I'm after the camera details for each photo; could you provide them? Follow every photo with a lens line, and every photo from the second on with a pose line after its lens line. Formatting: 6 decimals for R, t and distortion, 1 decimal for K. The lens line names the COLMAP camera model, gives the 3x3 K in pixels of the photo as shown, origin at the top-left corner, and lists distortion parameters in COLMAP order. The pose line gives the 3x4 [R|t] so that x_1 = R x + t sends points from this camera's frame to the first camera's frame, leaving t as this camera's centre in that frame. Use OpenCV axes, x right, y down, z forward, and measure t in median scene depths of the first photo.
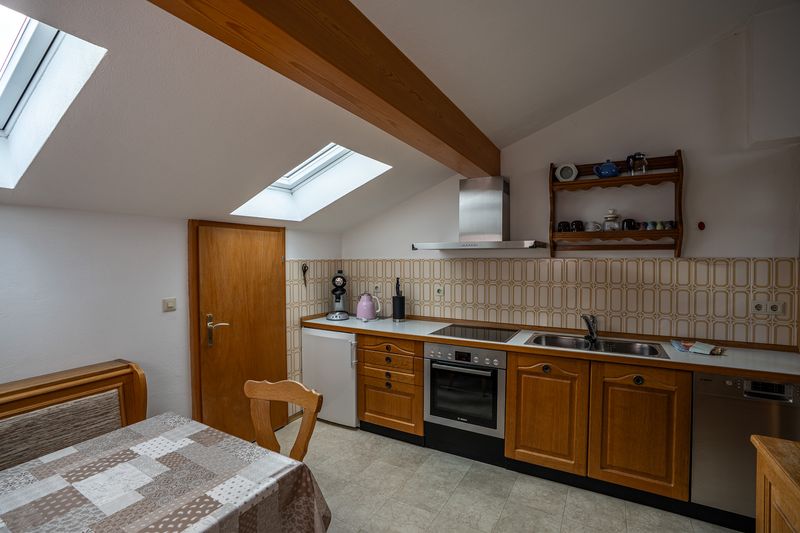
lens RADIAL K [[366.2, 0, 402.1], [0, 366.2, 267.9], [0, 0, 1]] dist [-0.020680, 0.000346]
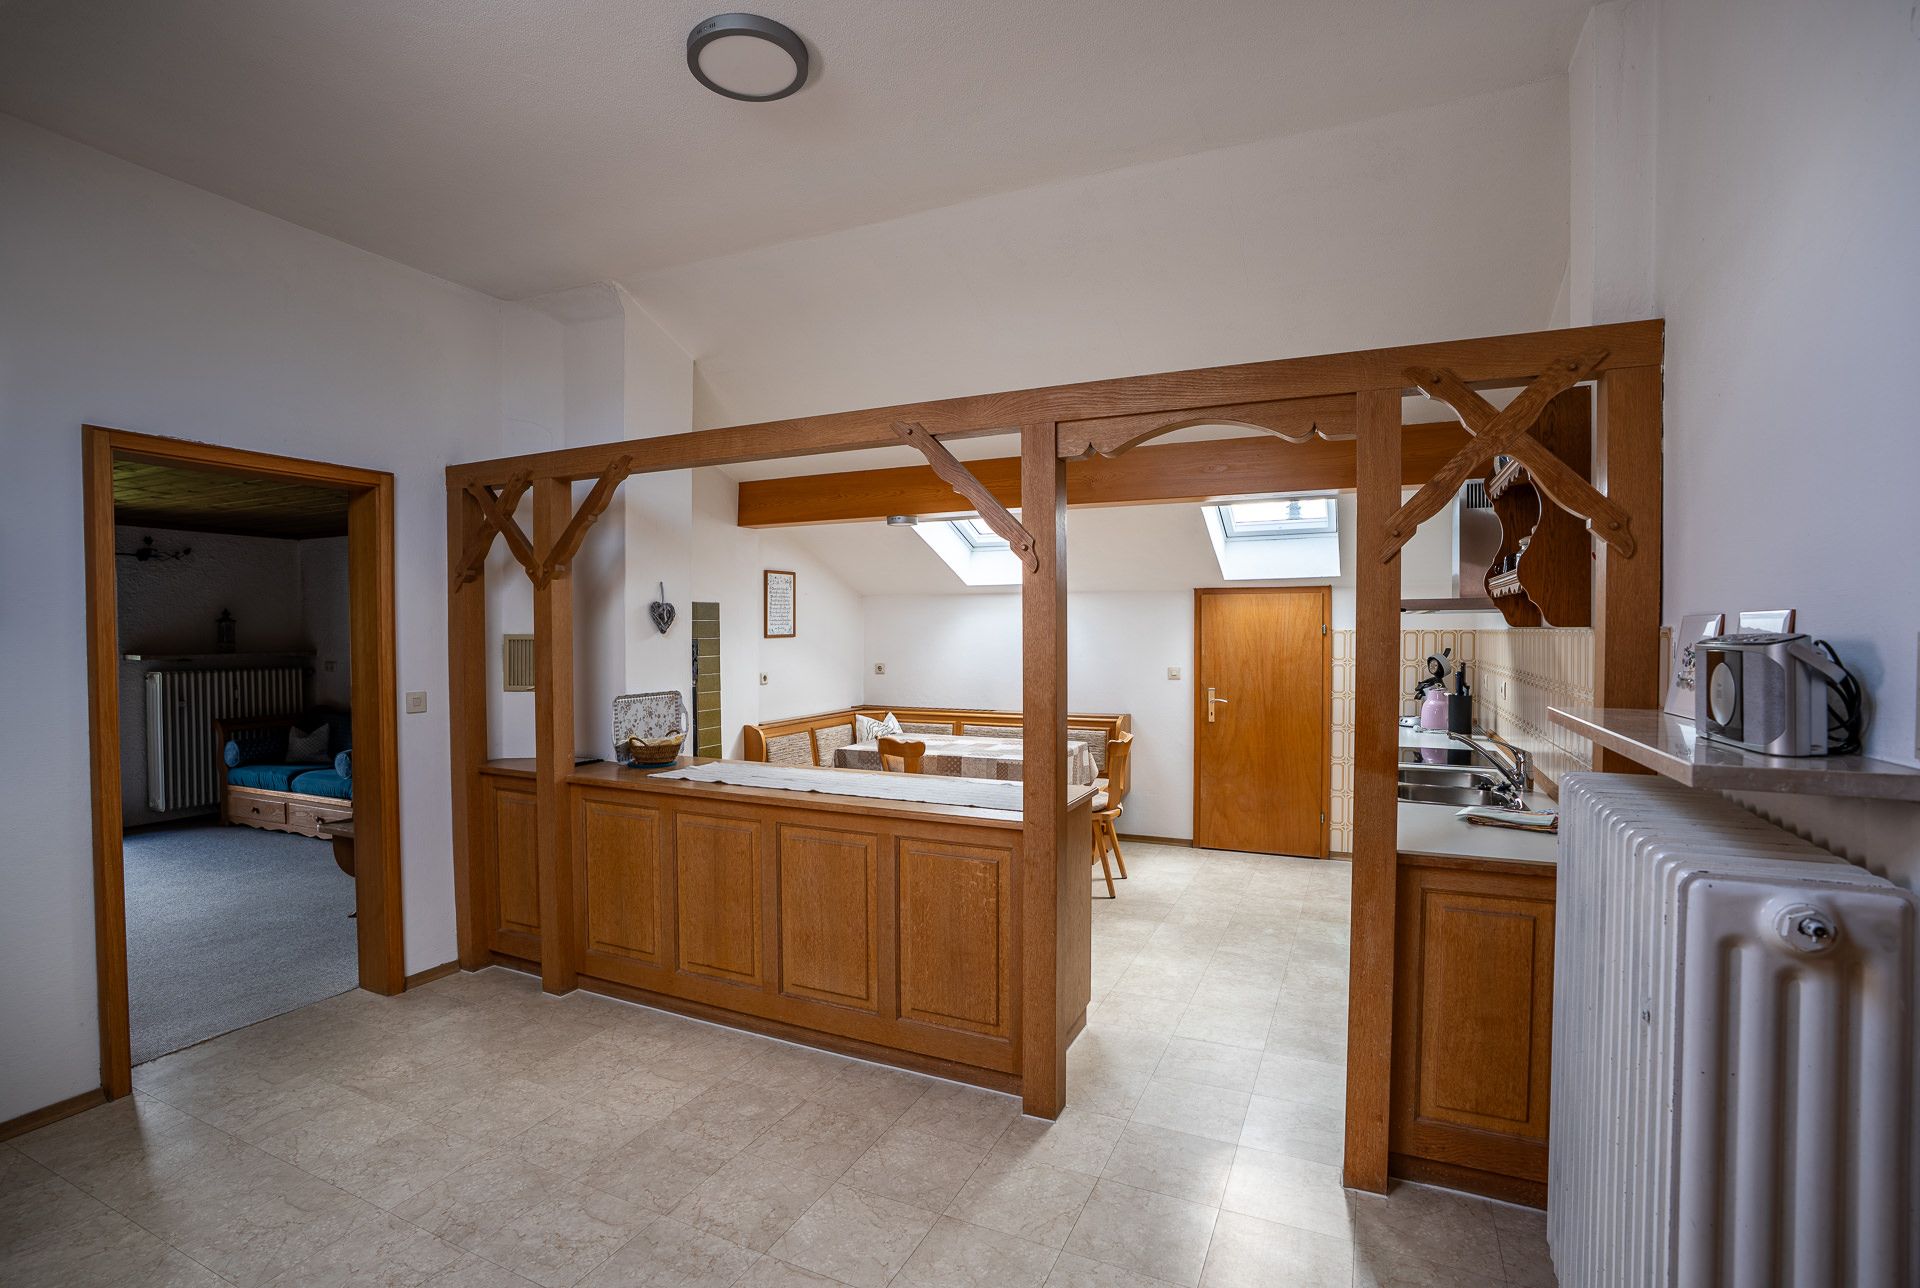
lens RADIAL K [[878.8, 0, 961.2], [0, 878.8, 643.7], [0, 0, 1]] dist [-0.020680, 0.000346]
pose [[0.078641, 0.008598, -0.996866, 1.782584], [-0.020529, 0.999765, 0.007003, 0.011163], [0.996692, 0.019914, 0.078799, 0.181975]]
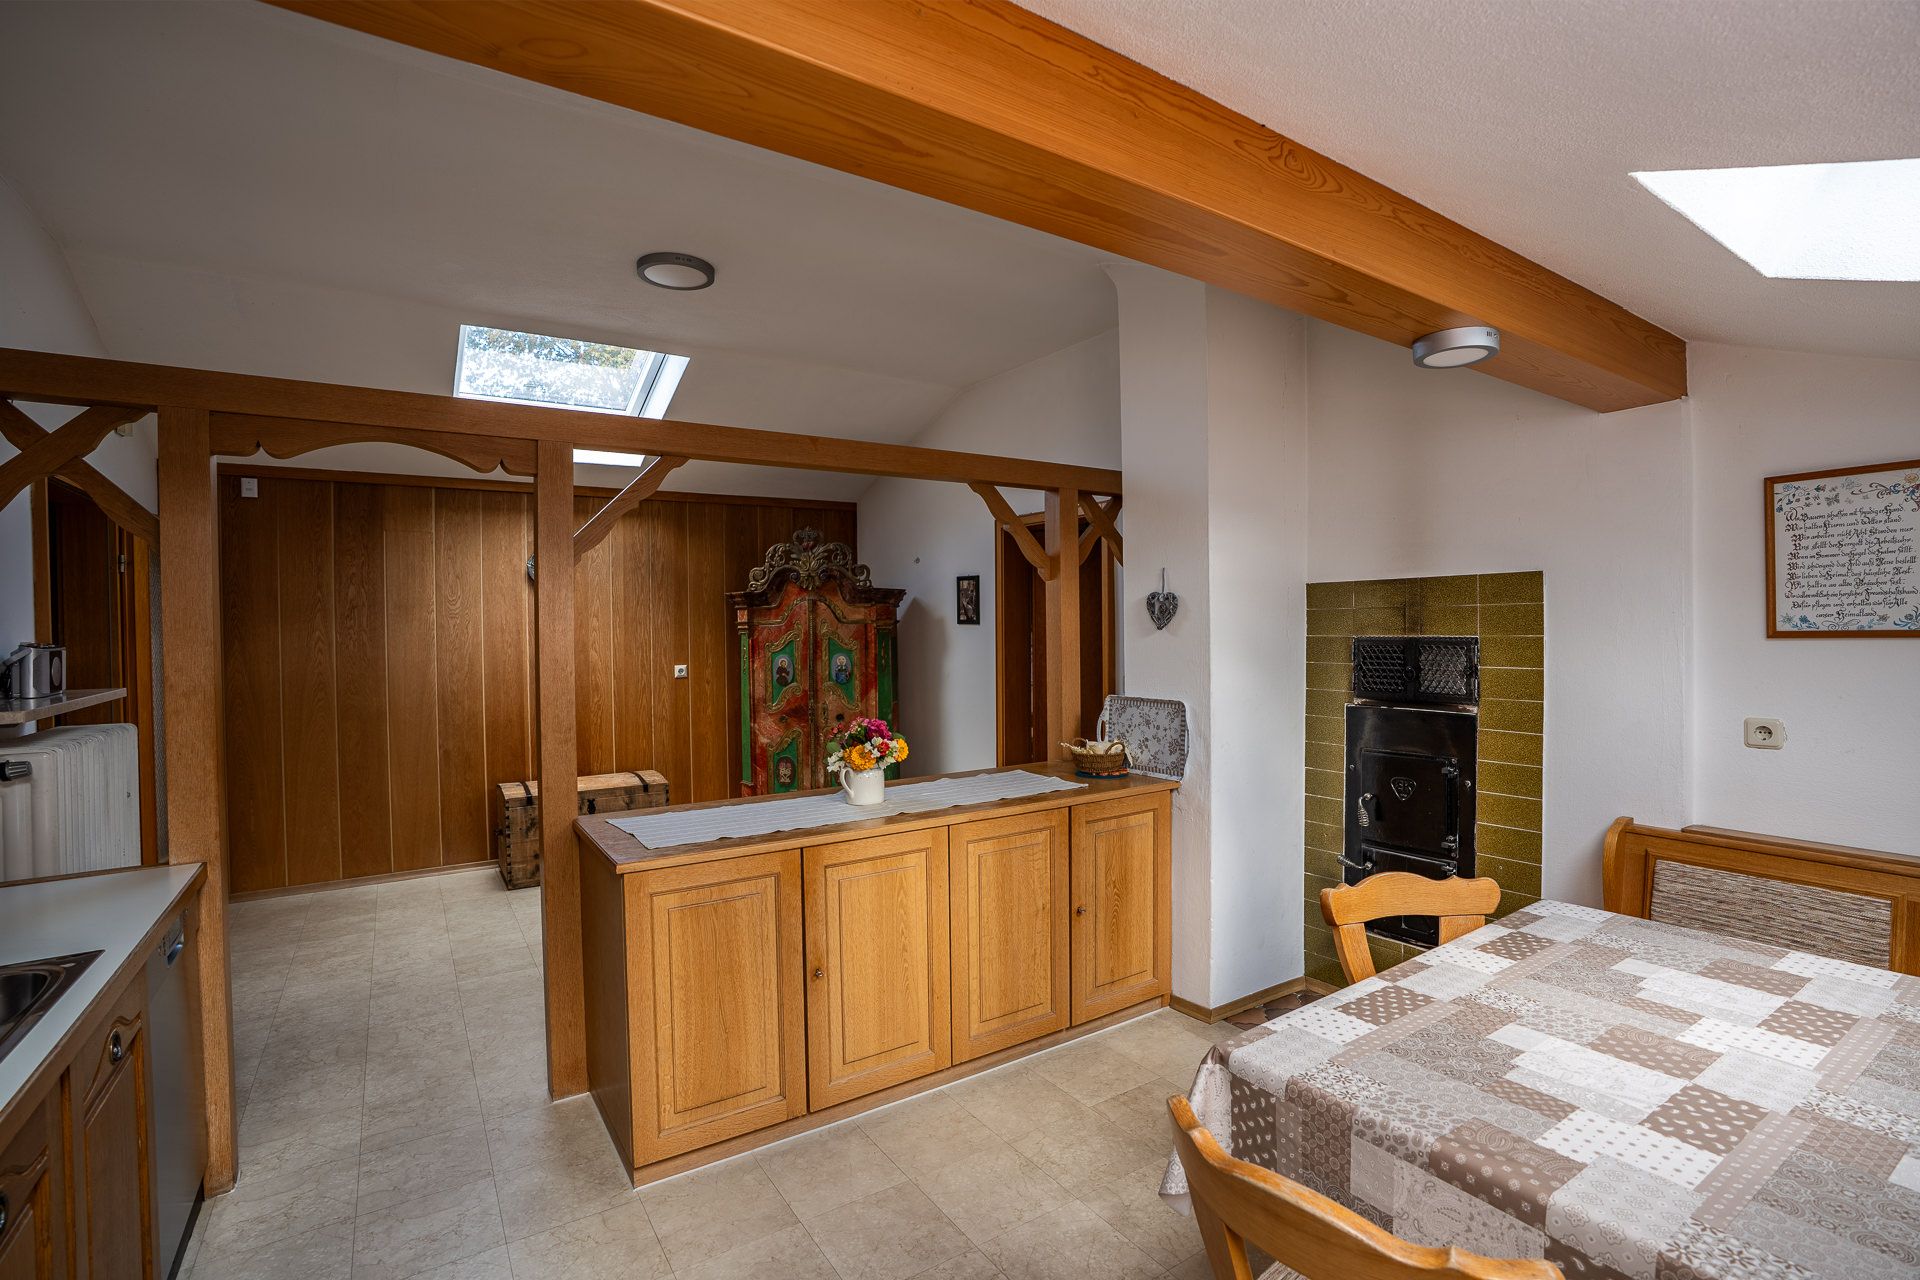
lens RADIAL K [[878.8, 0, 963.1], [0, 878.8, 635.3], [0, 0, 1]] dist [-0.020680, 0.000346]
pose [[-0.889437, 0.003310, 0.457047, -0.262808], [0.020962, 0.999217, 0.033557, -0.028890], [-0.456578, 0.039428, -0.888809, 1.119546]]
